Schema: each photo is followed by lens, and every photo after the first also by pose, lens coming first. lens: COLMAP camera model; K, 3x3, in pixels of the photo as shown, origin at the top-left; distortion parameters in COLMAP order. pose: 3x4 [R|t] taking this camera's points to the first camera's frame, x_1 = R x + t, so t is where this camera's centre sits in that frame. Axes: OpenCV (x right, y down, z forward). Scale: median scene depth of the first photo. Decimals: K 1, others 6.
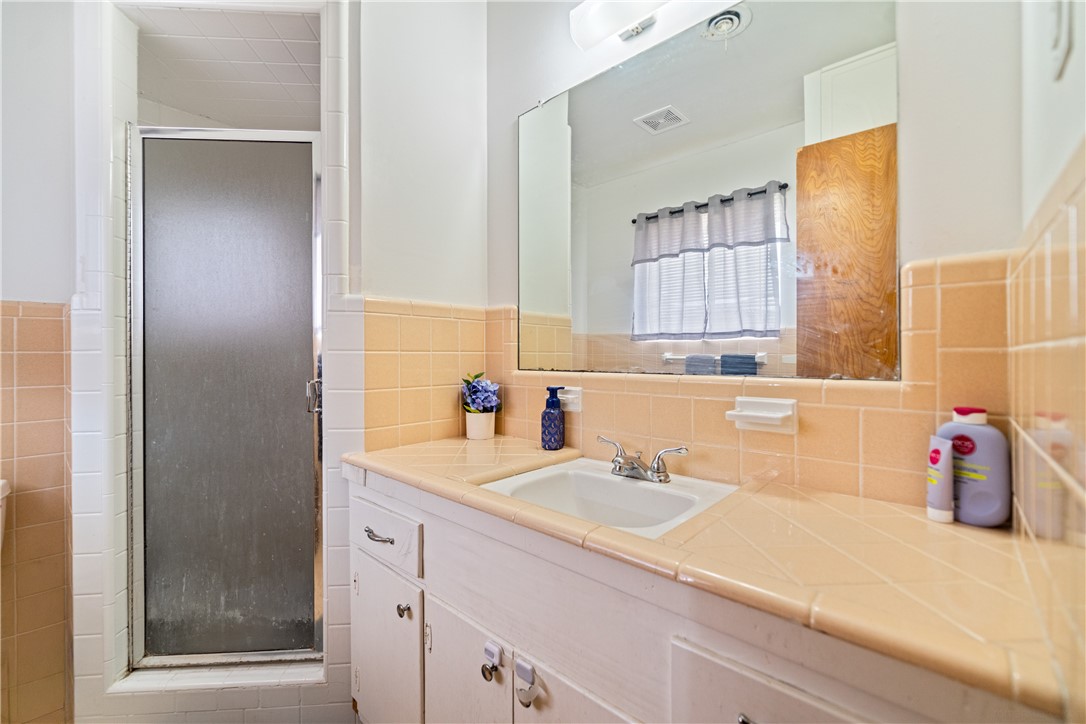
lens RADIAL K [[444.9, 0, 543.0], [0, 444.9, 362.0], [0, 0, 1]] dist [-0.001176, -0.000237]
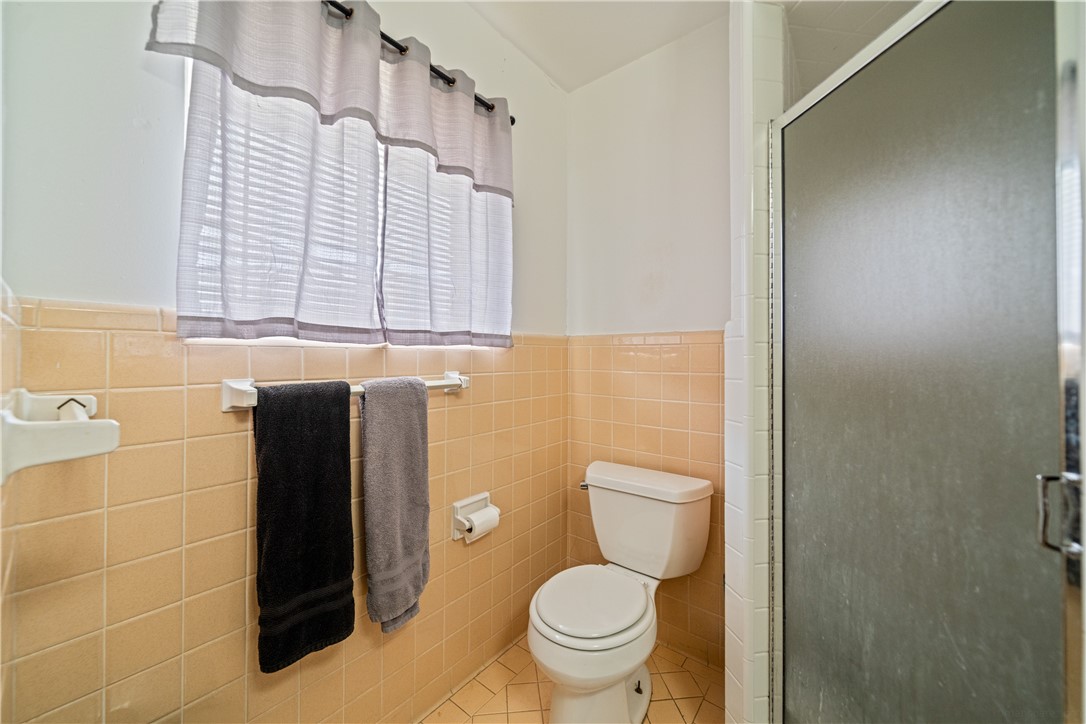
lens RADIAL K [[437.3, 0, 543.0], [0, 437.3, 362.0], [0, 0, 1]] dist [-0.002719, -0.000207]
pose [[0.222192, -0.006187, -0.974983, -0.196048], [-0.005354, 0.999957, -0.007566, -0.053297], [0.974988, 0.006902, 0.222149, 0.375026]]
